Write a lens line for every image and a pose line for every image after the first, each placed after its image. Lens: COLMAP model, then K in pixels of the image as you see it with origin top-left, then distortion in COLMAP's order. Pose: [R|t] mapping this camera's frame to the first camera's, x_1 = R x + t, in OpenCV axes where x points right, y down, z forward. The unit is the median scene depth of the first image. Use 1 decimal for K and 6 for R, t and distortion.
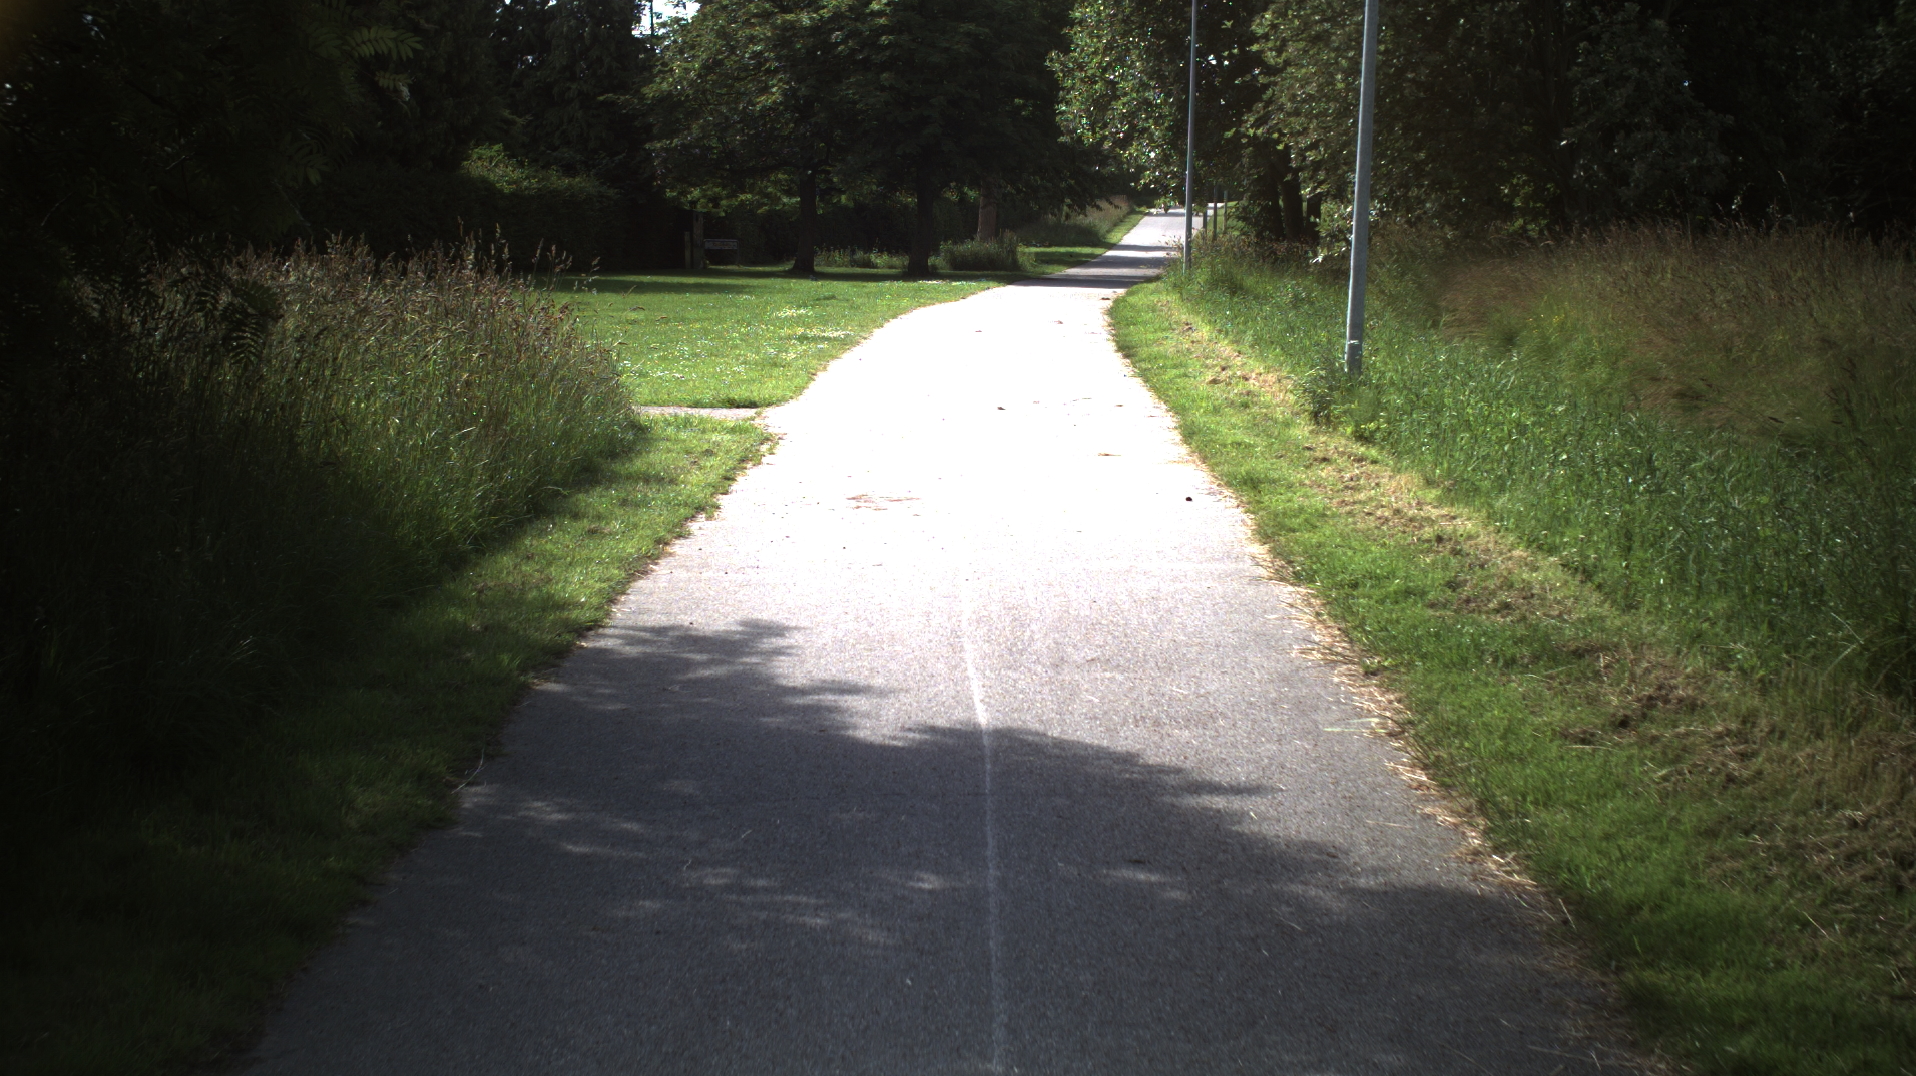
lens RADIAL K [[3709.8, 0, 958.0], [0, 3709.8, 538.0], [0, 0, 1]] dist [-0.295188, 0.217295]
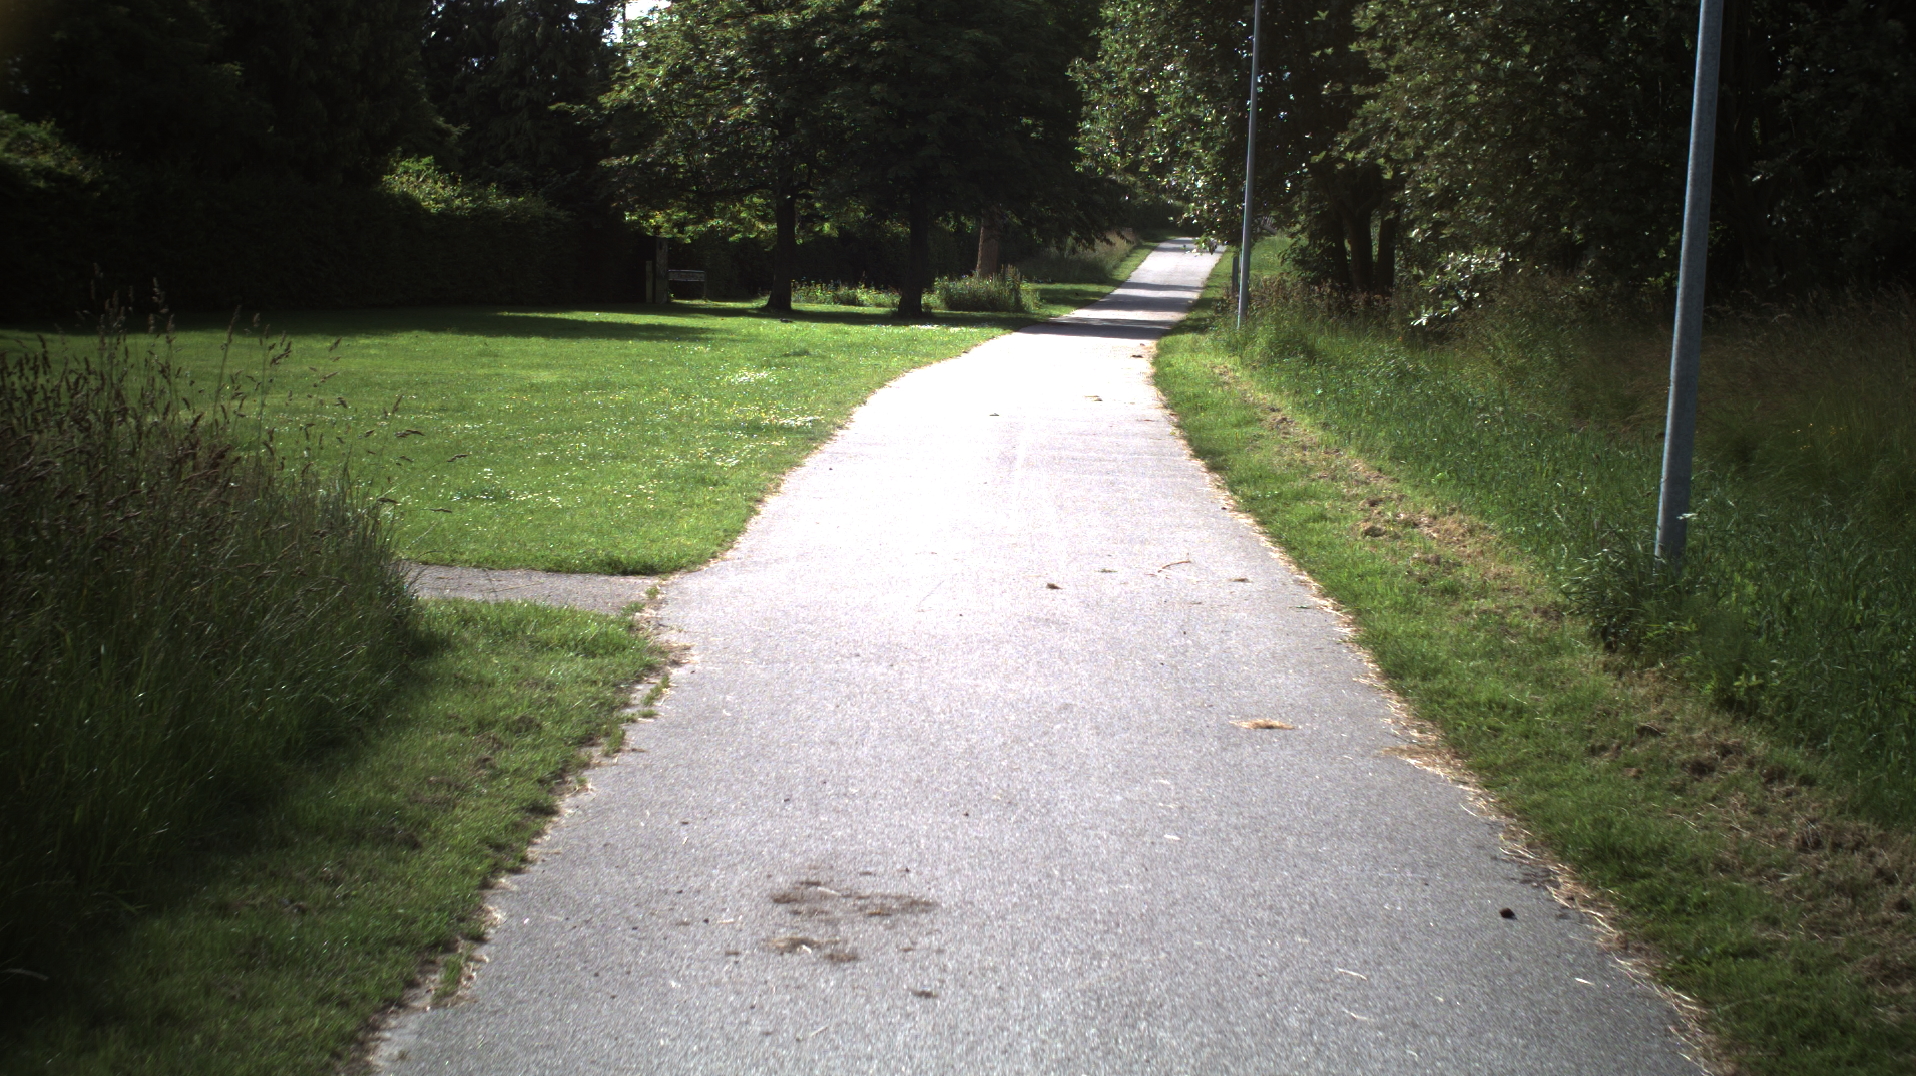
lens RADIAL K [[3709.8, 0, 958.0], [0, 3709.8, 538.0], [0, 0, 1]] dist [-0.295188, 0.217295]
pose [[0.999781, 0.020432, 0.004627, -0.002683], [-0.020397, 0.999764, -0.007494, -0.014519], [-0.004779, 0.007398, 0.999961, 0.147137]]
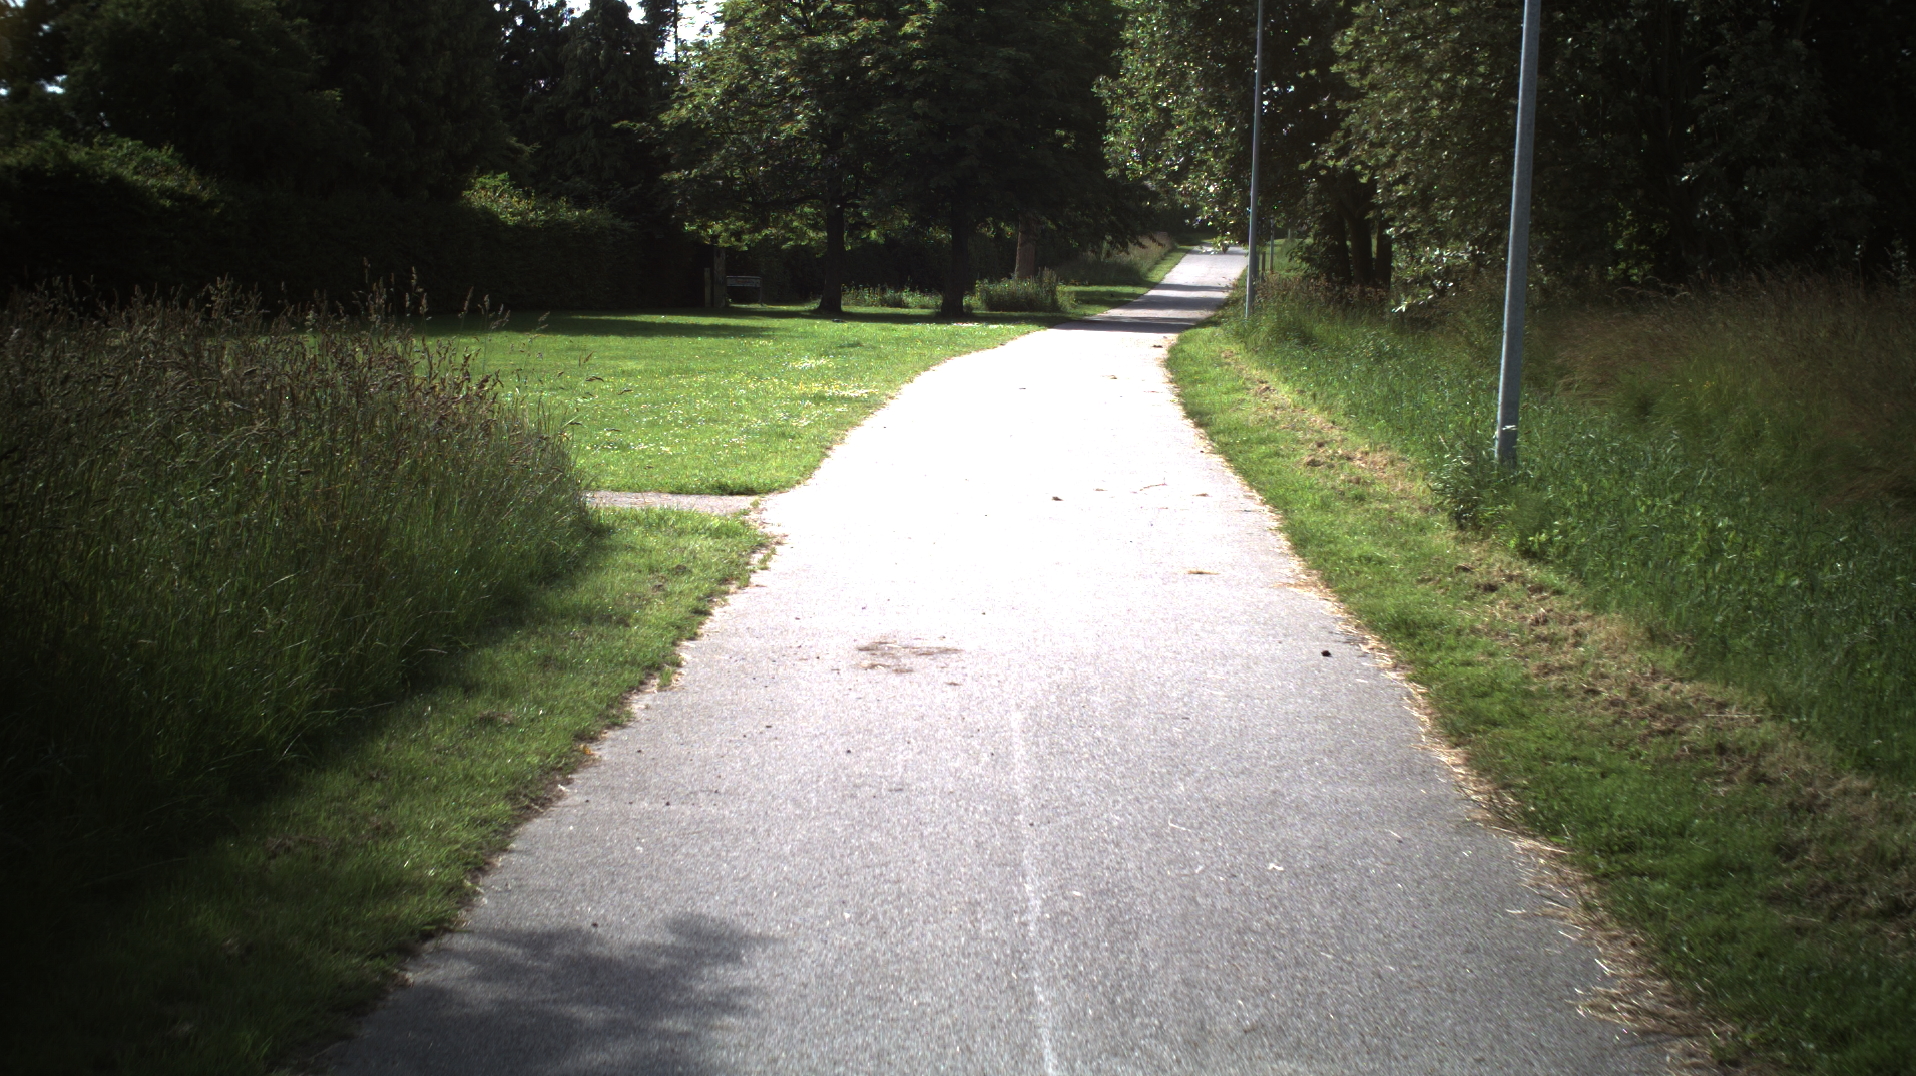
lens RADIAL K [[3709.8, 0, 958.0], [0, 3709.8, 538.0], [0, 0, 1]] dist [-0.295188, 0.217295]
pose [[0.999933, 0.008040, -0.008308, -0.001190], [-0.008118, 0.999923, -0.009408, -0.007120], [0.008232, 0.009475, 0.999921, 0.073533]]
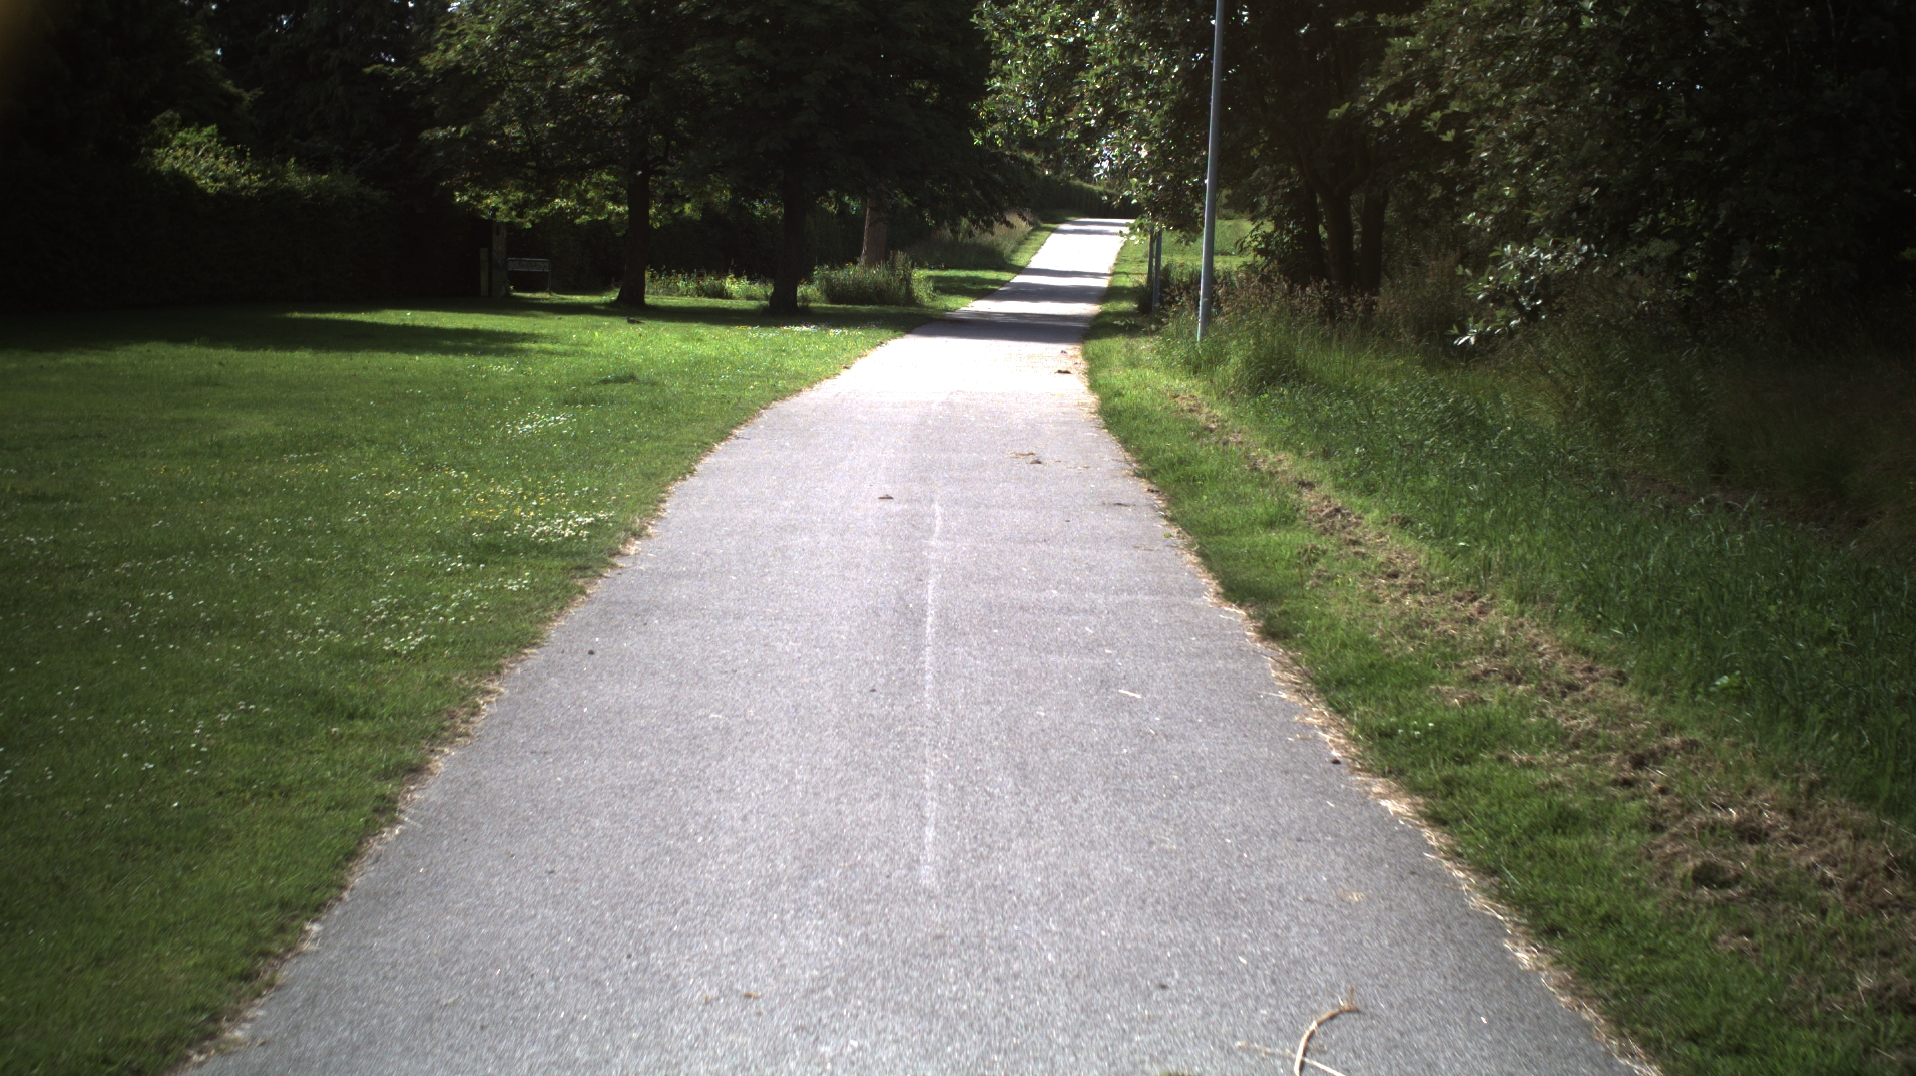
lens RADIAL K [[3709.8, 0, 958.0], [0, 3709.8, 538.0], [0, 0, 1]] dist [-0.295188, 0.217295]
pose [[0.999229, 0.017588, 0.035099, -0.001067], [-0.017504, 0.999843, -0.002680, -0.028367], [-0.035141, 0.002064, 0.999380, 0.294975]]
